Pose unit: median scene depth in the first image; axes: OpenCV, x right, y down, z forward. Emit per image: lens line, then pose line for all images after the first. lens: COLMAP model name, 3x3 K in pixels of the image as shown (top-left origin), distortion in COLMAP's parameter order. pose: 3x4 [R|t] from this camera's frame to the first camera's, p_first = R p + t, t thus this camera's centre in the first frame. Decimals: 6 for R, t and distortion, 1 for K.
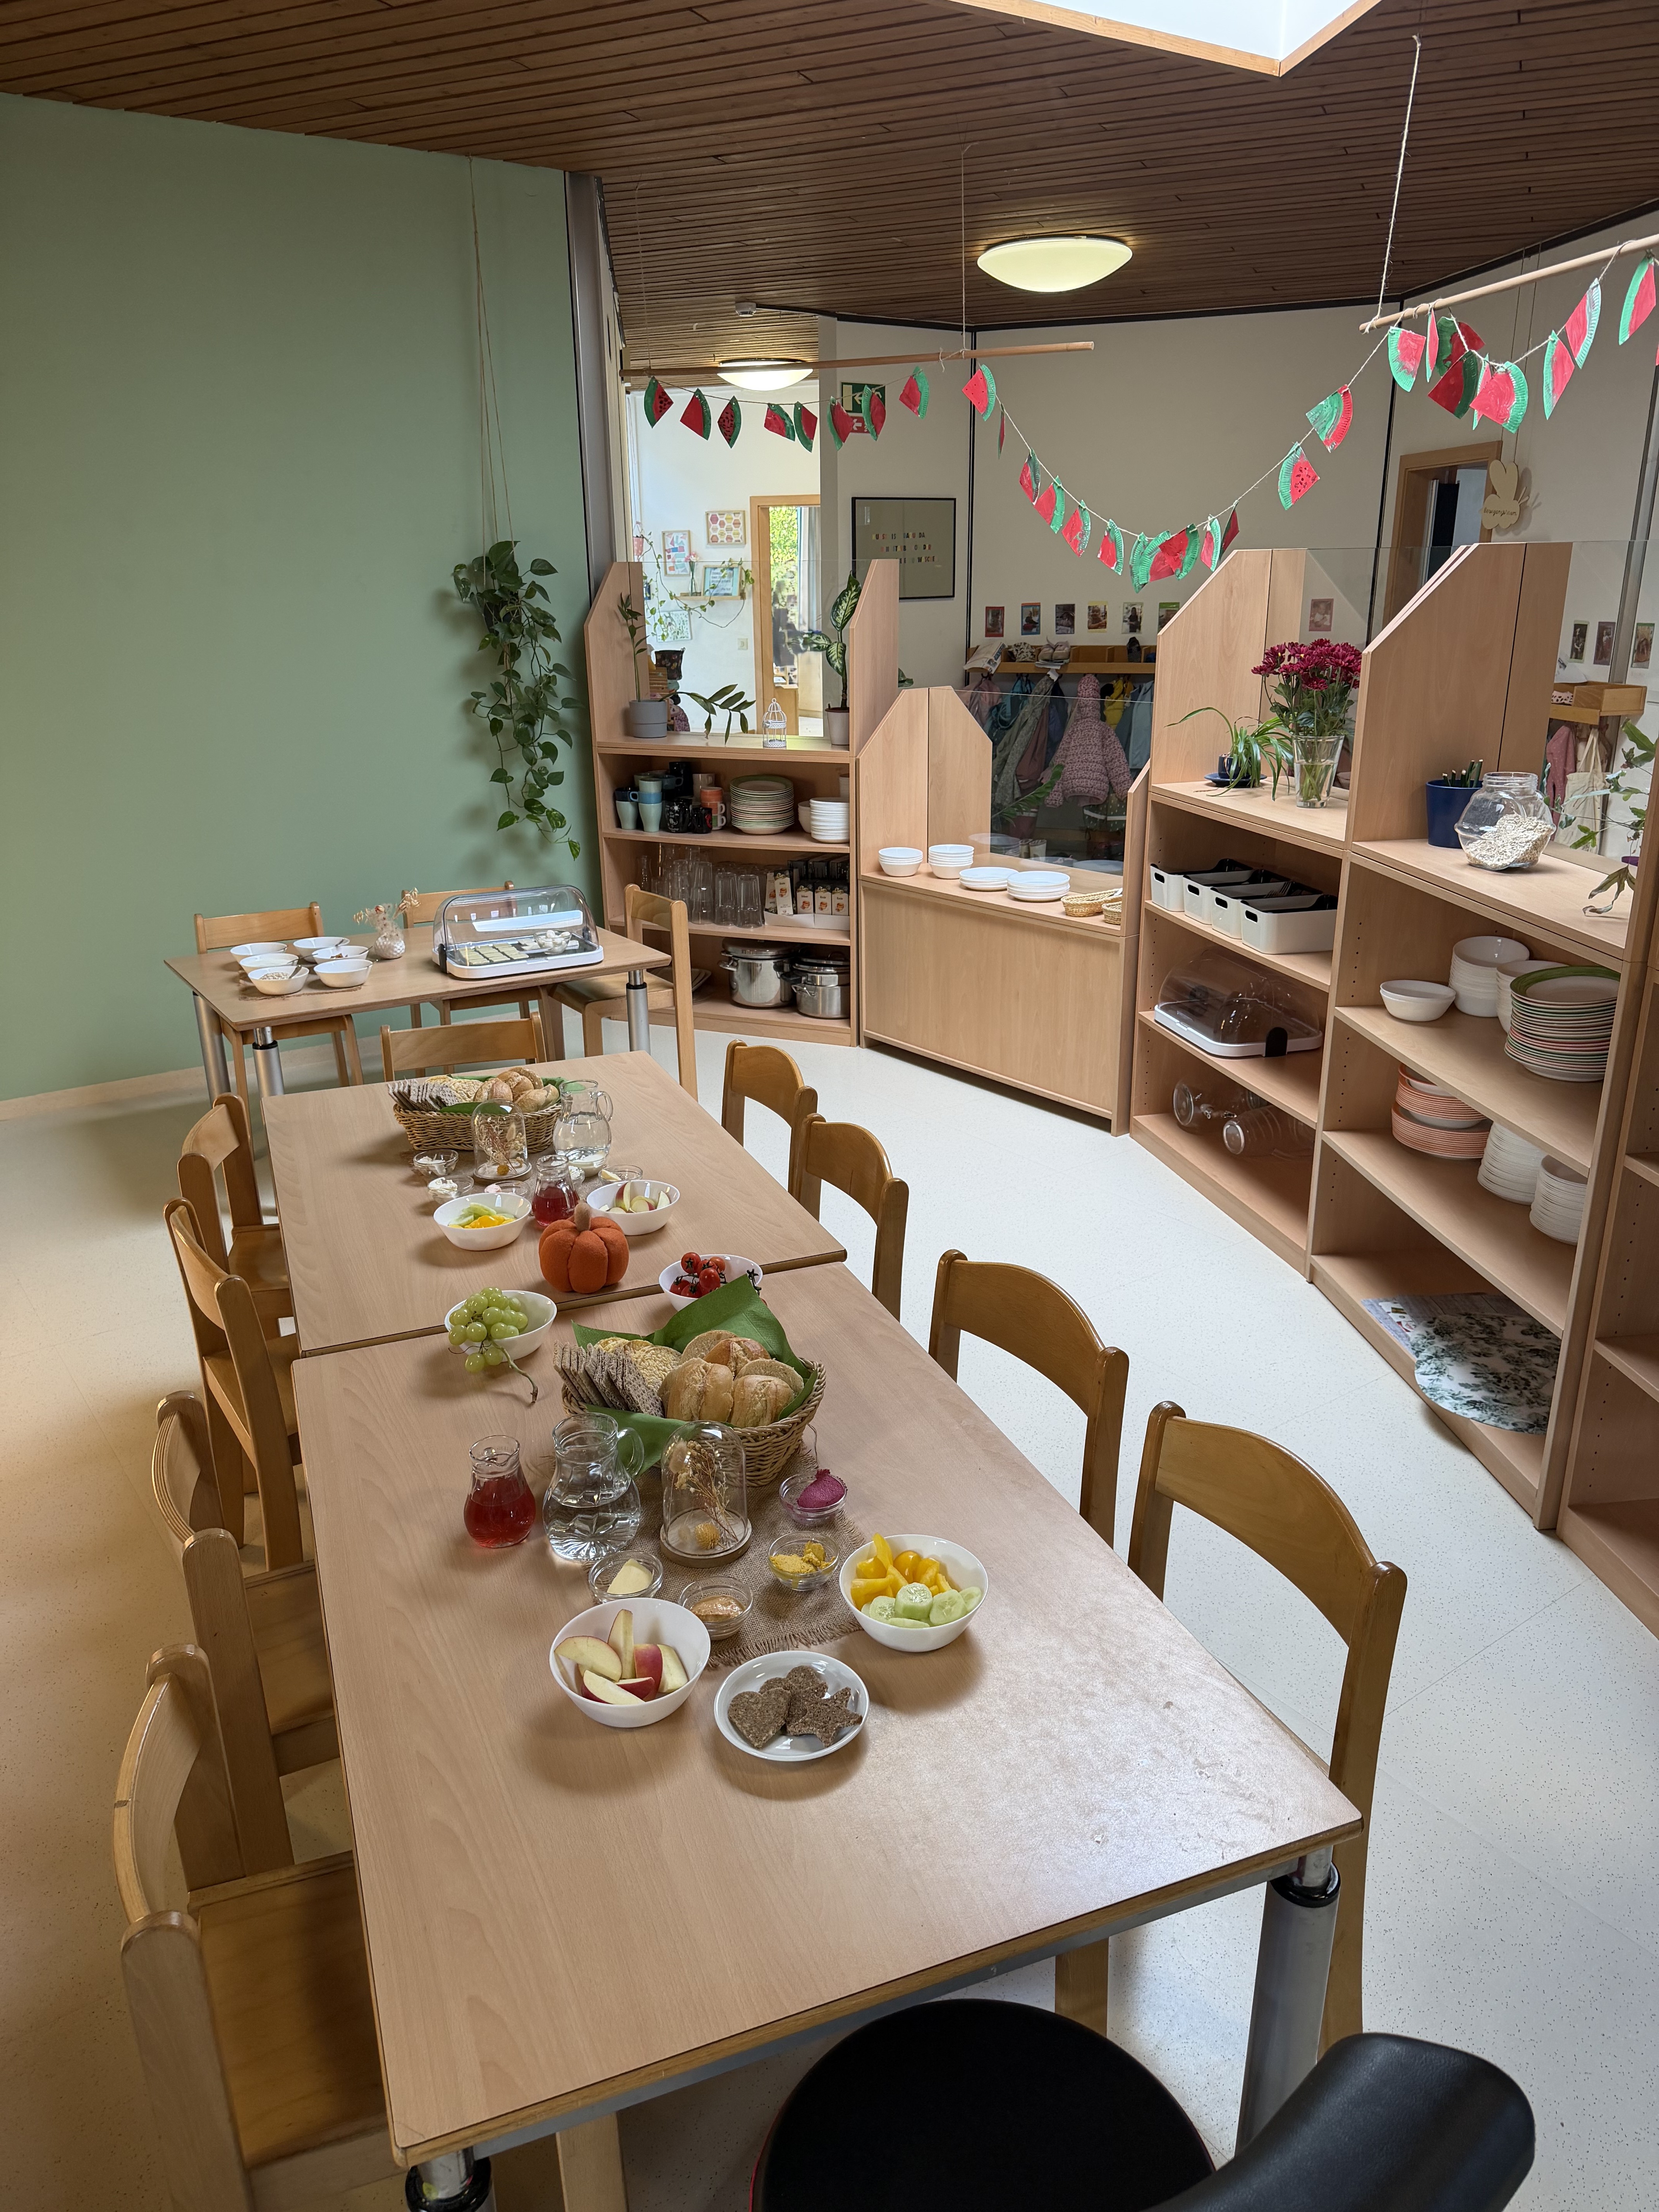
lens RADIAL K [[1542.9, 0, 829.5], [0, 1542.9, 1106.0], [0, 0, 1]] dist [0.129530, -0.232676]
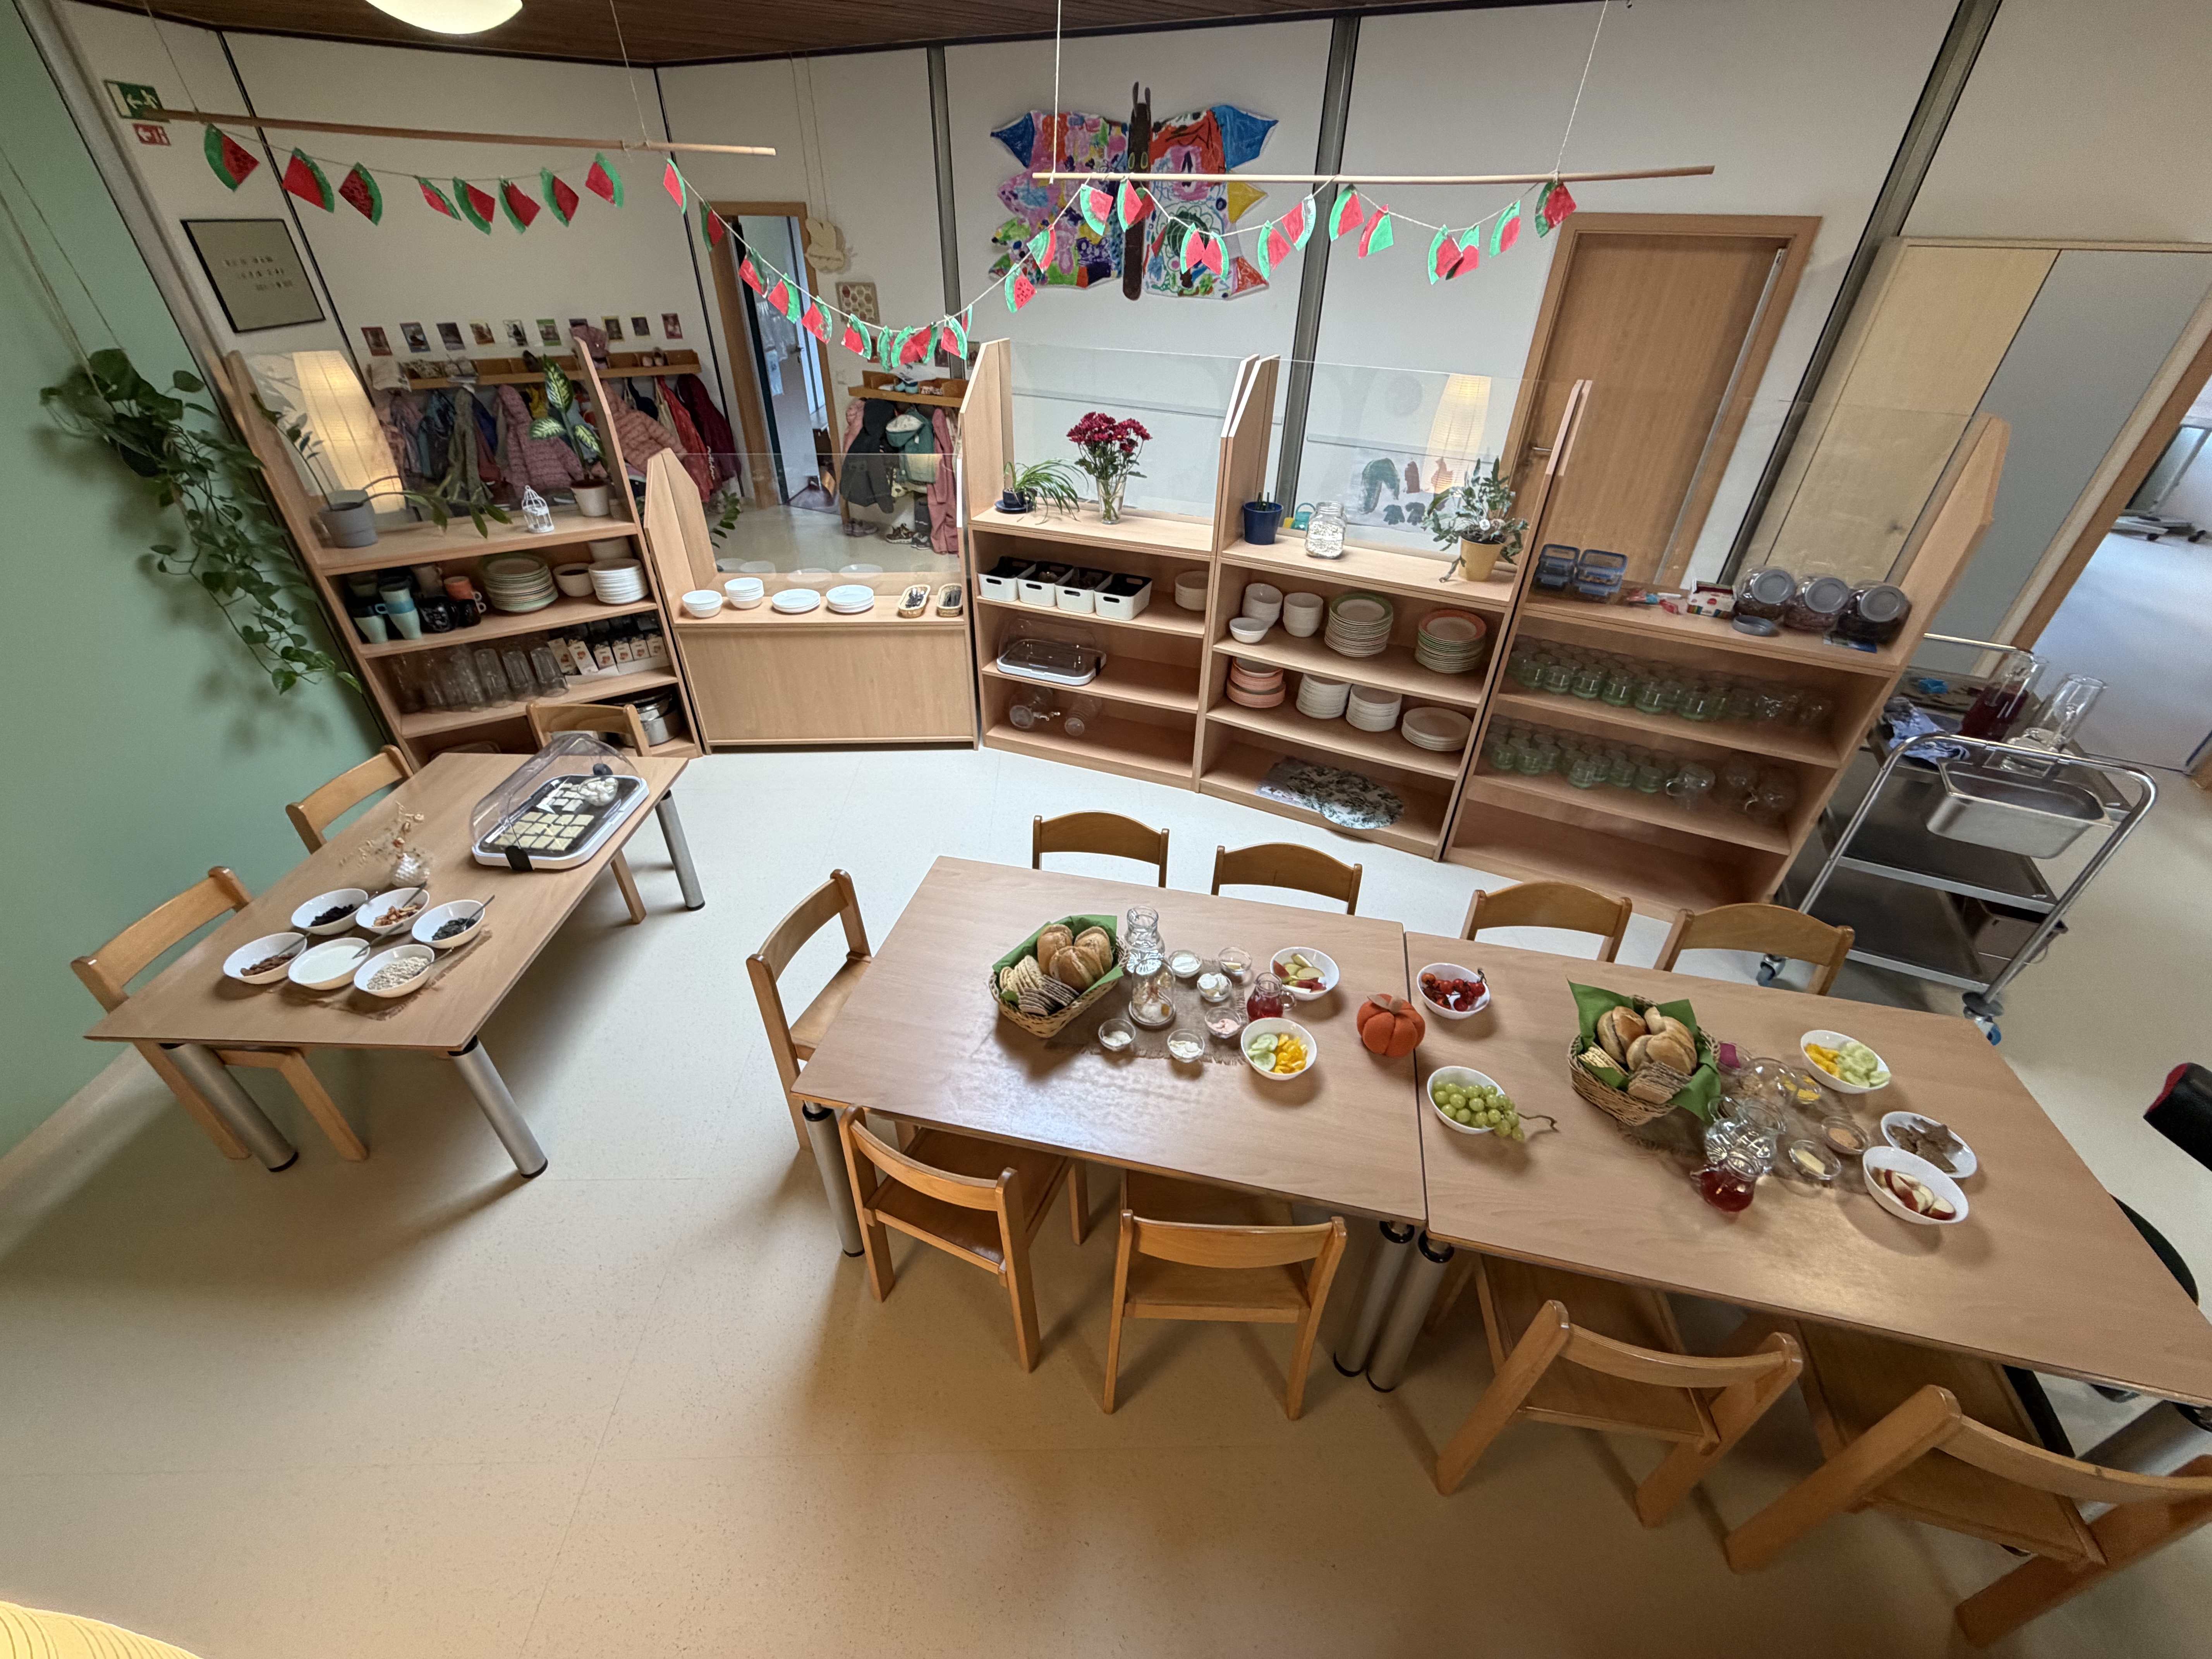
lens RADIAL K [[877.6, 0, 1106.0], [0, 877.6, 829.5], [0, 0, 1]] dist [-0.006824, -0.000087]
pose [[0.560268, -0.454400, 0.692546, -0.338195], [0.247130, 0.889715, 0.383840, -0.187549], [-0.790586, -0.043904, 0.610775, 0.317887]]
